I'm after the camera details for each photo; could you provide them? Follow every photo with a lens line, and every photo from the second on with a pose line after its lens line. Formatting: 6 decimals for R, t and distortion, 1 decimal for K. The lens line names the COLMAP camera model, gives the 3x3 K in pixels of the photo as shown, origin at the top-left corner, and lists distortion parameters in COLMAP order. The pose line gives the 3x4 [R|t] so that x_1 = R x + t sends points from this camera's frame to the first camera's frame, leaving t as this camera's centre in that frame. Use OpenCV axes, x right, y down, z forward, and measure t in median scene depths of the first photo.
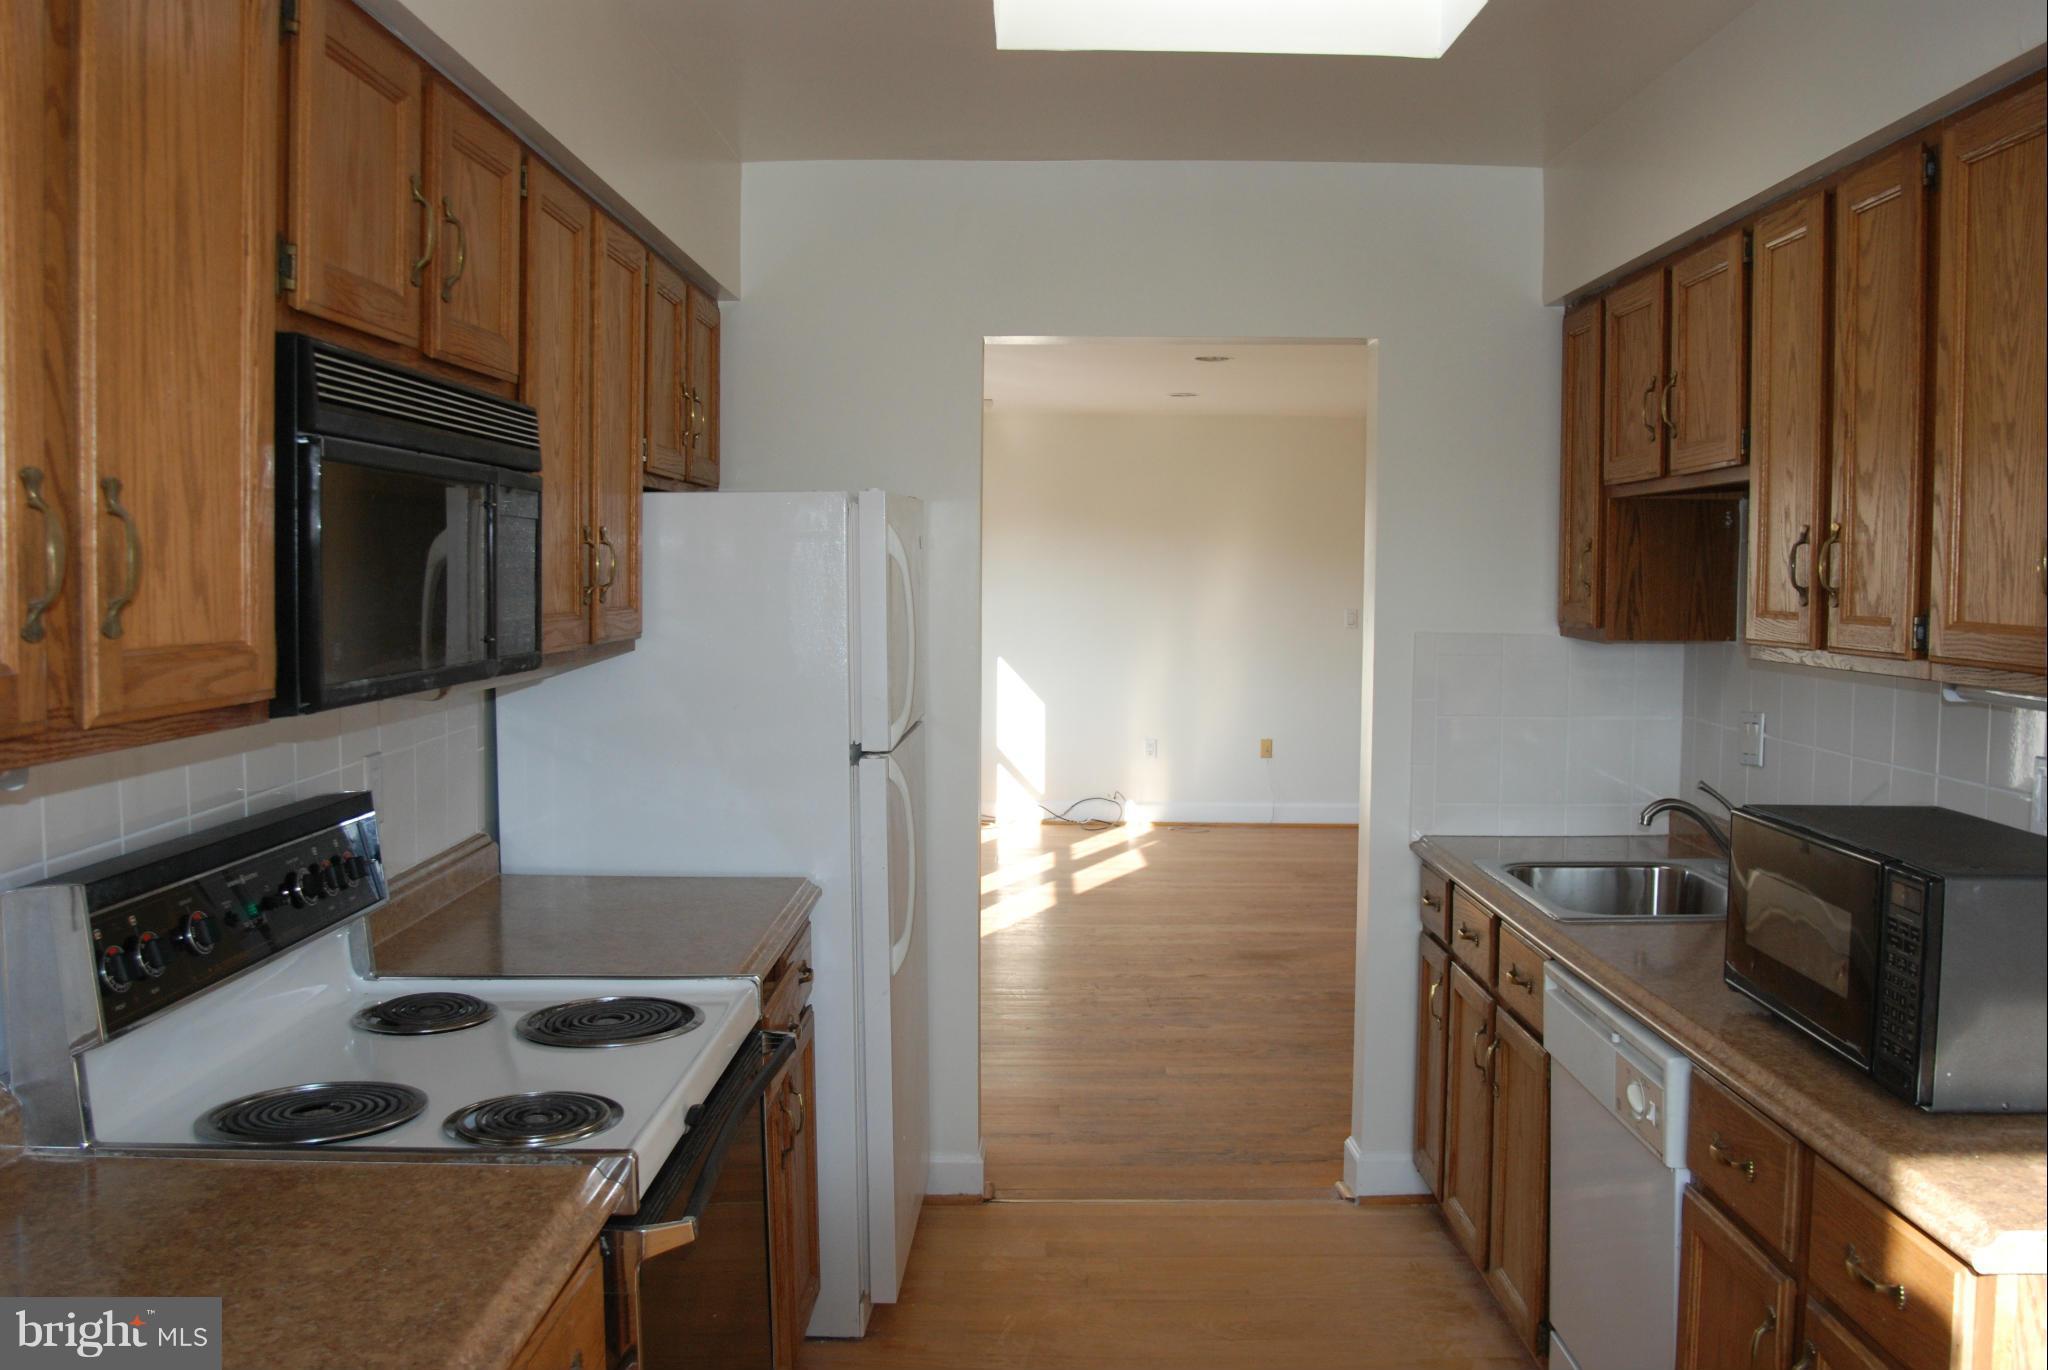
lens RADIAL K [[1751.0, 0, 1024.0], [0, 1751.0, 685.0], [0, 0, 1]] dist [-0.074833, 0.002933]
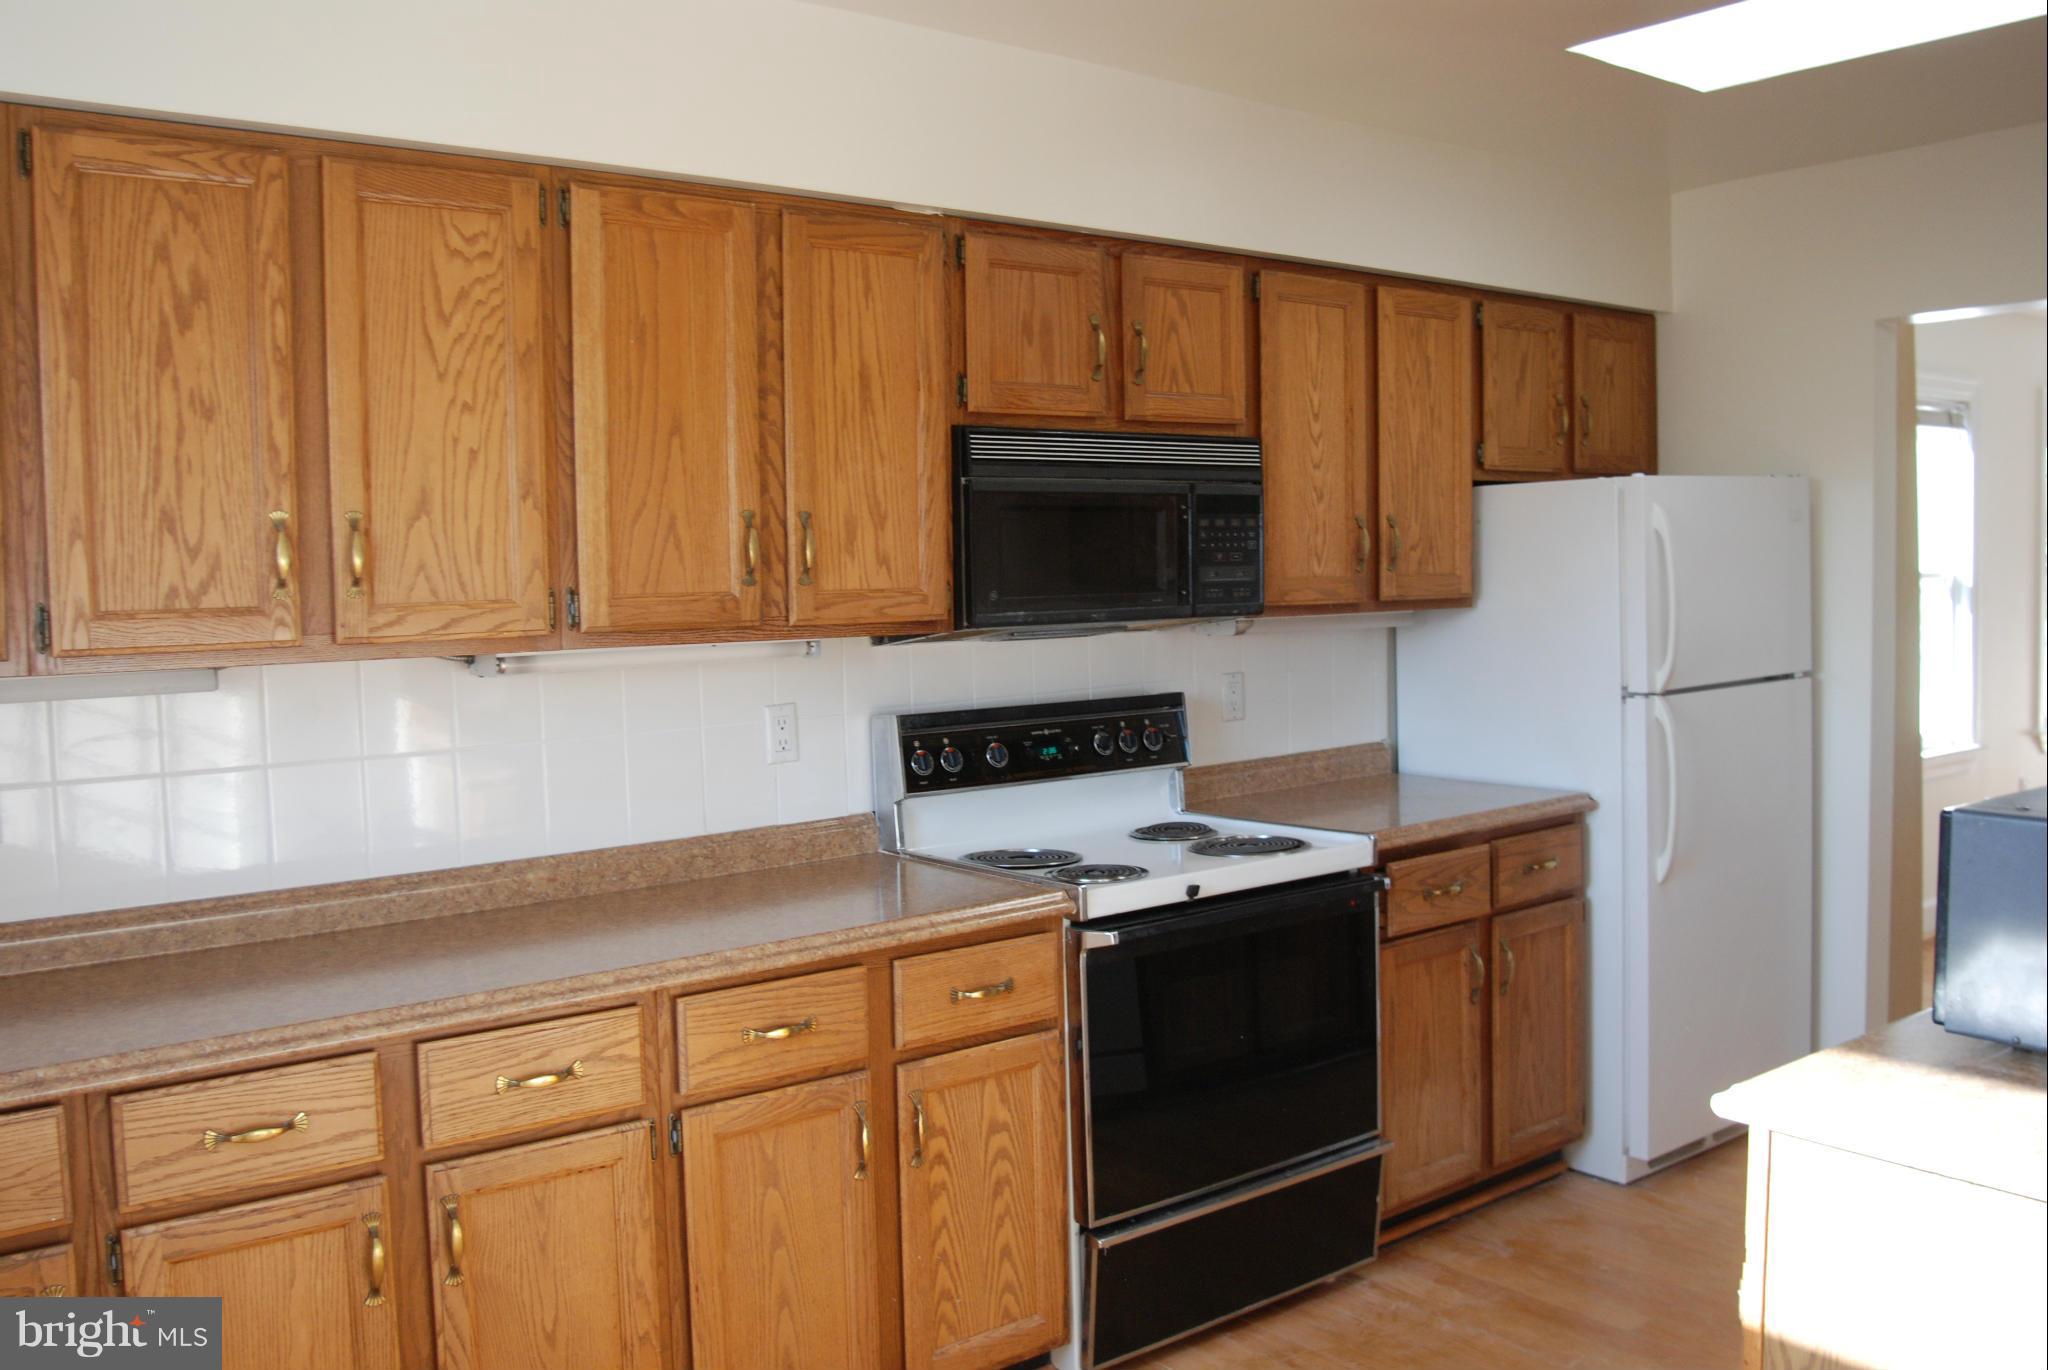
lens RADIAL K [[1751.0, 0, 1024.0], [0, 1751.0, 685.0], [0, 0, 1]] dist [-0.074833, 0.002933]
pose [[0.619570, 0.031430, -0.784312, 1.104081], [-0.026338, 0.999468, 0.019246, 0.039264], [0.784499, 0.008733, 0.620068, -0.125502]]
